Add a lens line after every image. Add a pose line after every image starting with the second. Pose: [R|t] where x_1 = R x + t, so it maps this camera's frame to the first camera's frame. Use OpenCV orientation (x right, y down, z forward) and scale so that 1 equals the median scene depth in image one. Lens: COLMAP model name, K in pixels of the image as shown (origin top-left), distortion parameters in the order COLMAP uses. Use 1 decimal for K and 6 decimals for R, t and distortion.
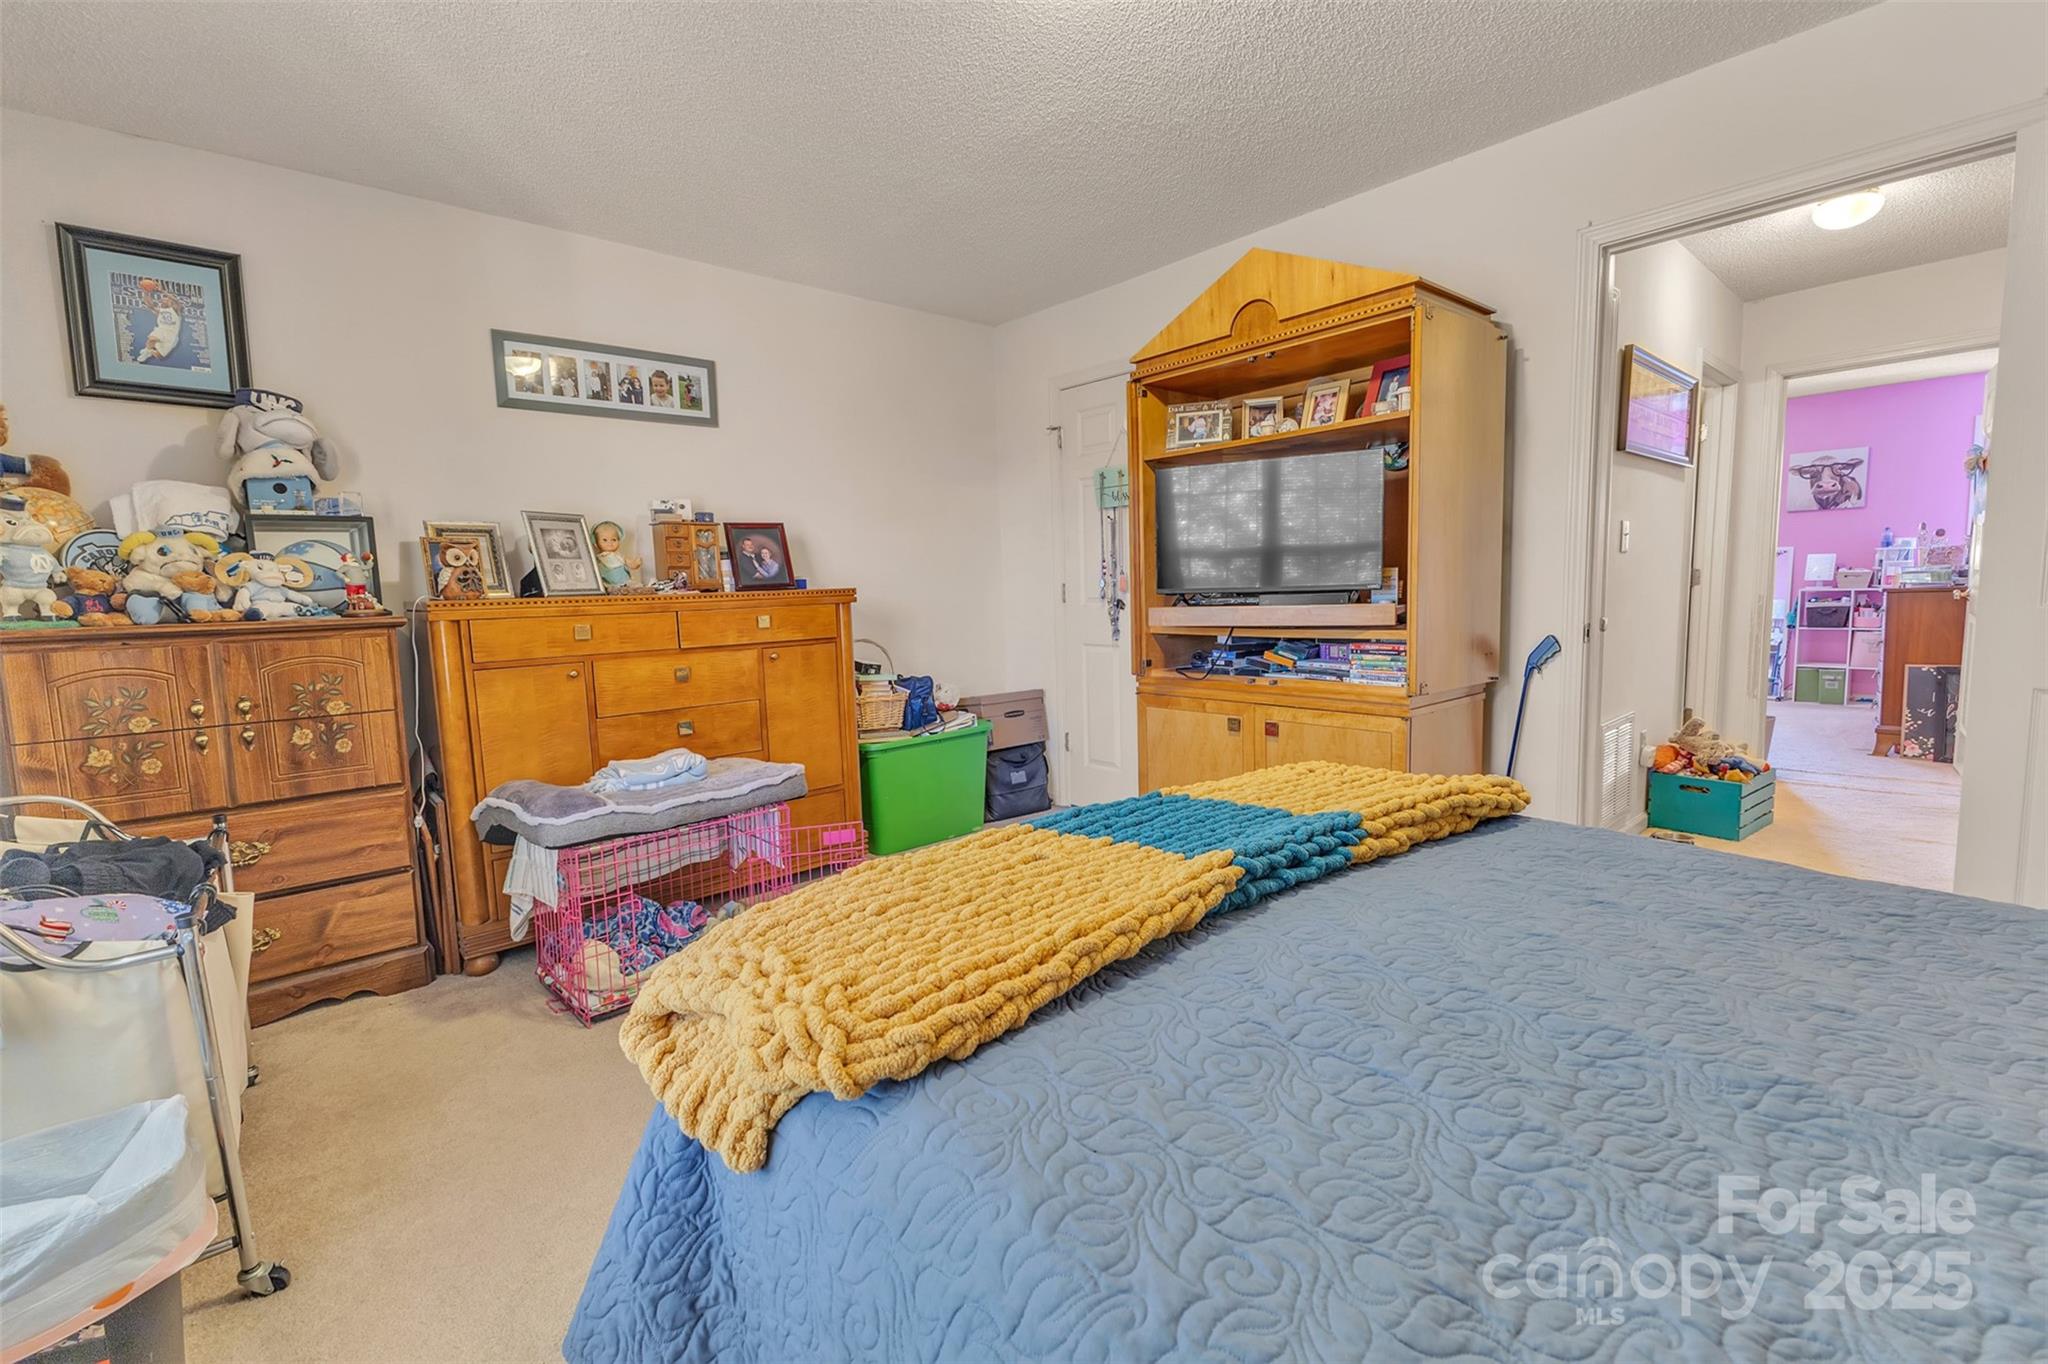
lens RADIAL K [[868.0, 0, 1043.4], [0, 868.0, 681.3], [0, 0, 1]] dist [0.012873, -0.000495]
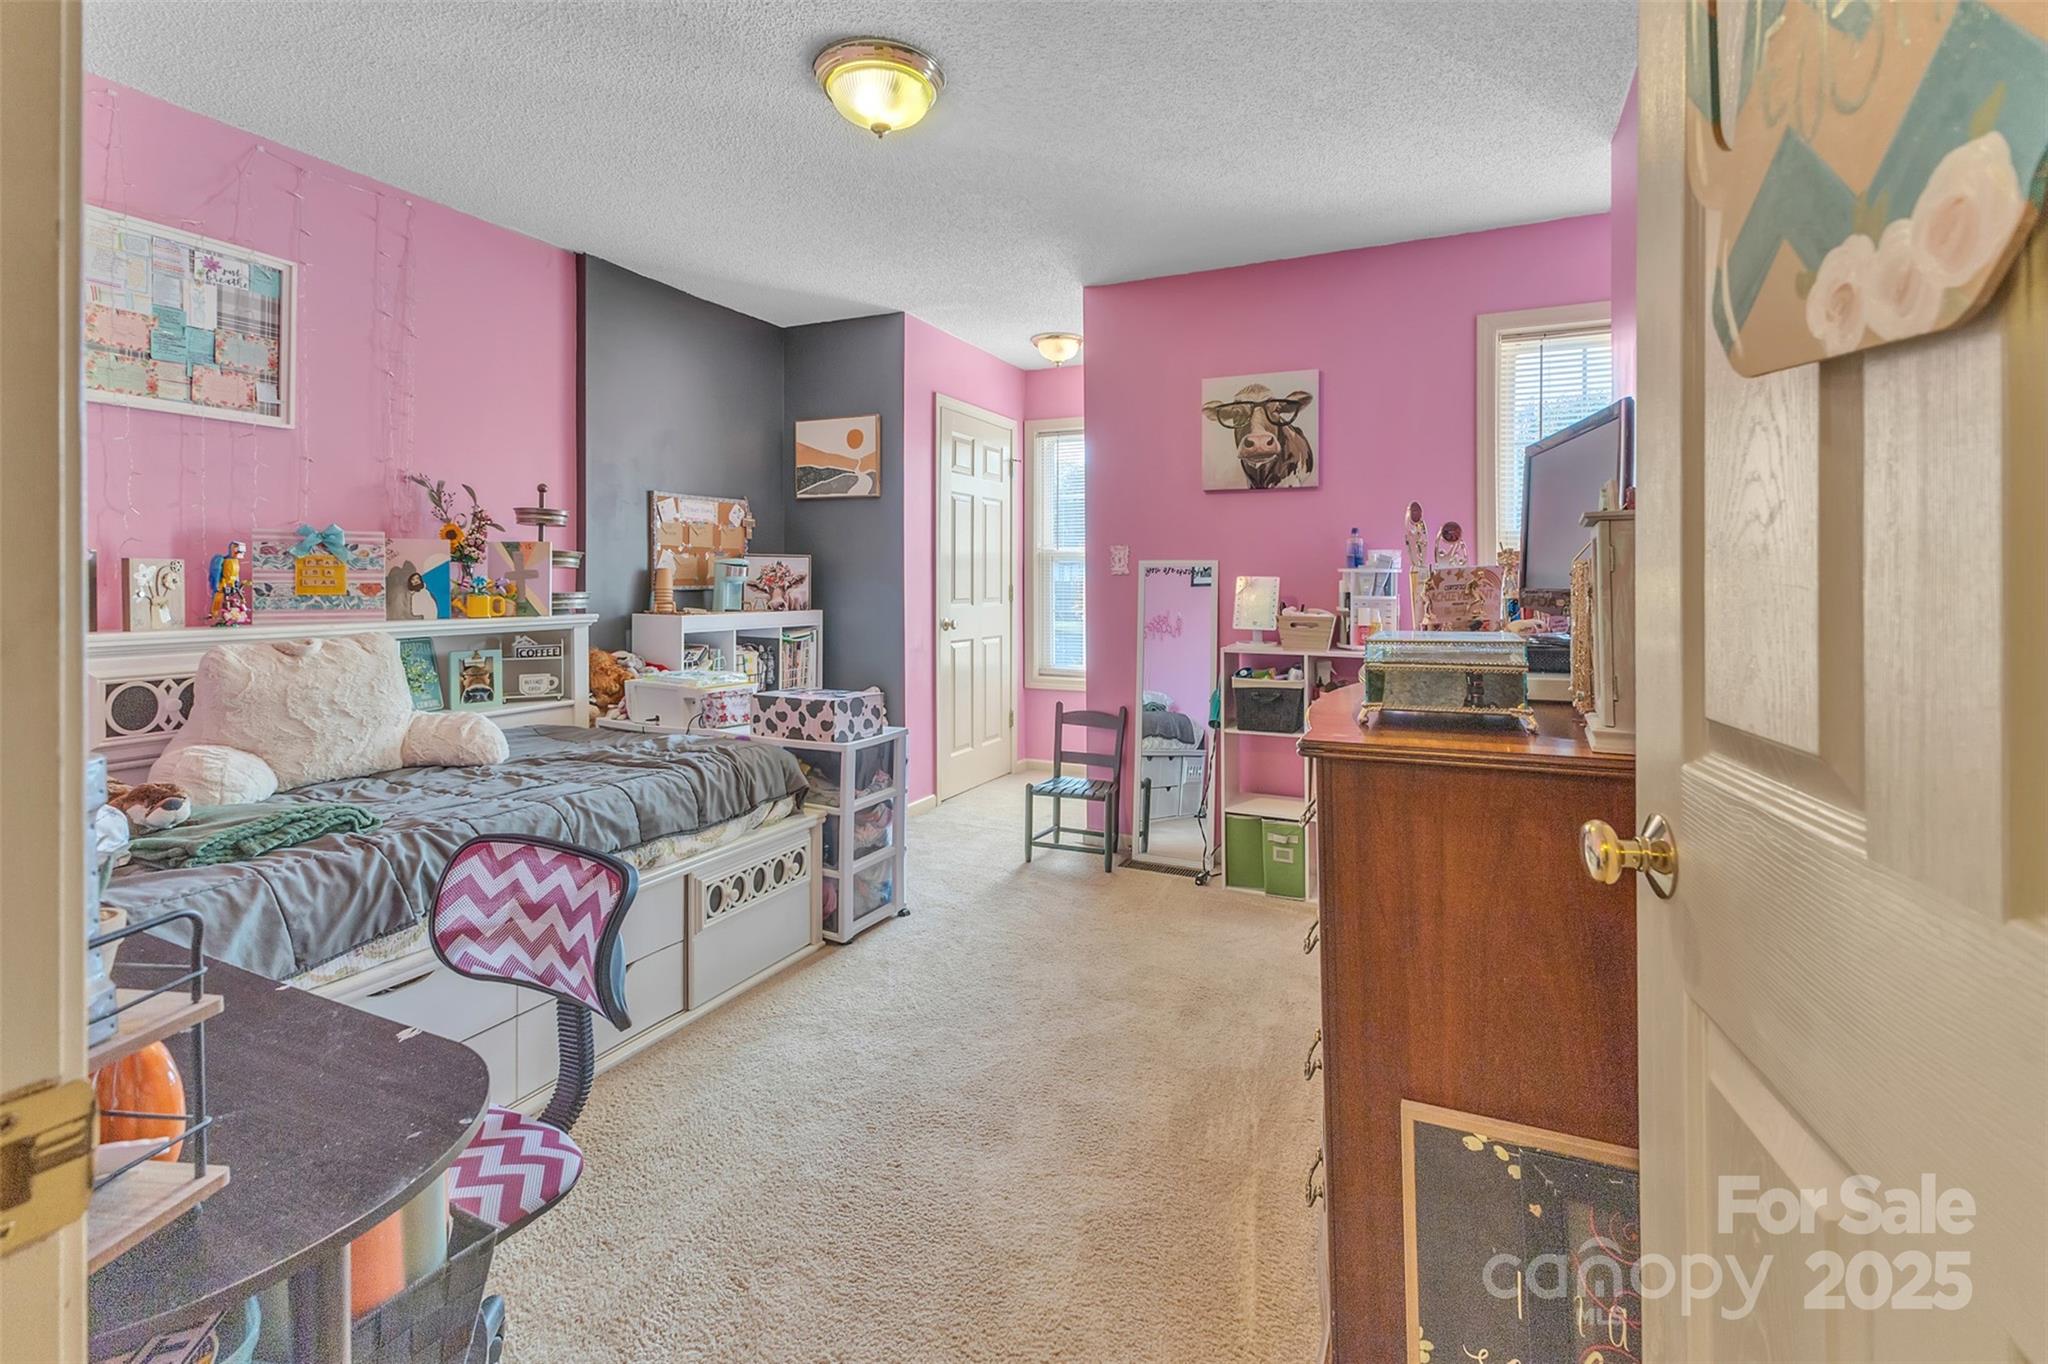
lens RADIAL K [[932.3, 0, 976.5], [0, 932.3, 575.5], [0, 0, 1]] dist [0.000118, 0.000335]
pose [[0.938955, 0.037921, 0.341944, 0.586022], [0.004025, 0.992628, -0.121133, -0.086803], [-0.344017, 0.115115, 0.931880, 0.591351]]
